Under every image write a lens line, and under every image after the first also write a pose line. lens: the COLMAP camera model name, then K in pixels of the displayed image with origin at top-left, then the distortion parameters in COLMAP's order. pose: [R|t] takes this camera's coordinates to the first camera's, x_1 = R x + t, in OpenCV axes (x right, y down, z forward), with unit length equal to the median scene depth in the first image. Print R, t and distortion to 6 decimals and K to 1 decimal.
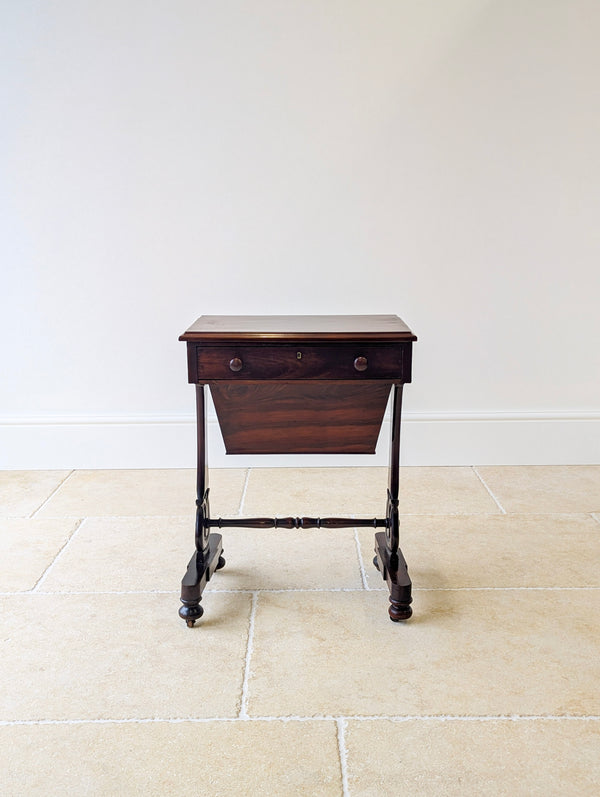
lens RADIAL K [[843.5, 0, 290.8], [0, 843.5, 400.0], [0, 0, 1]] dist [0.021635, 0.023450]
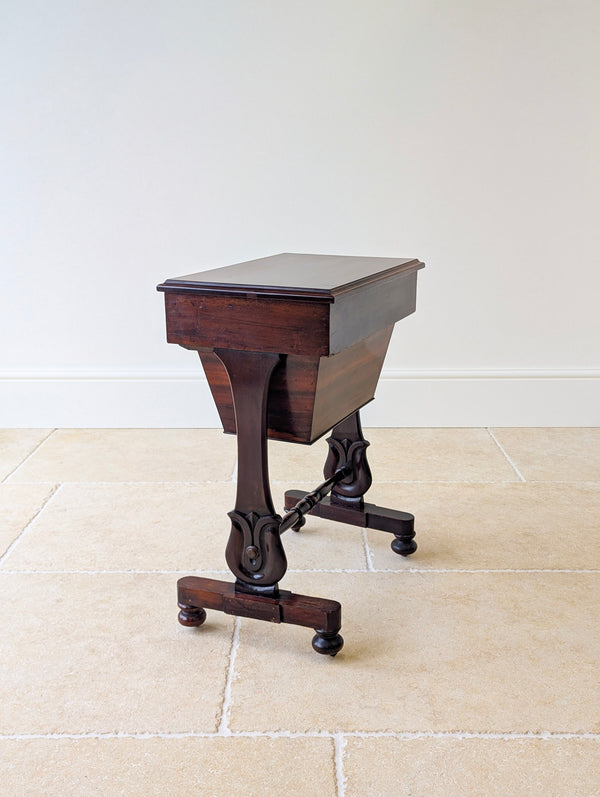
lens RADIAL K [[833.3, 0, 300.8], [0, 833.3, 394.5], [0, 0, 1]] dist [0.029090, 0.003432]
pose [[0.999968, 0.007271, 0.003374, 0.013717], [-0.007429, 0.998747, 0.049496, -0.002991], [-0.003010, -0.049520, 0.998769, 0.158465]]
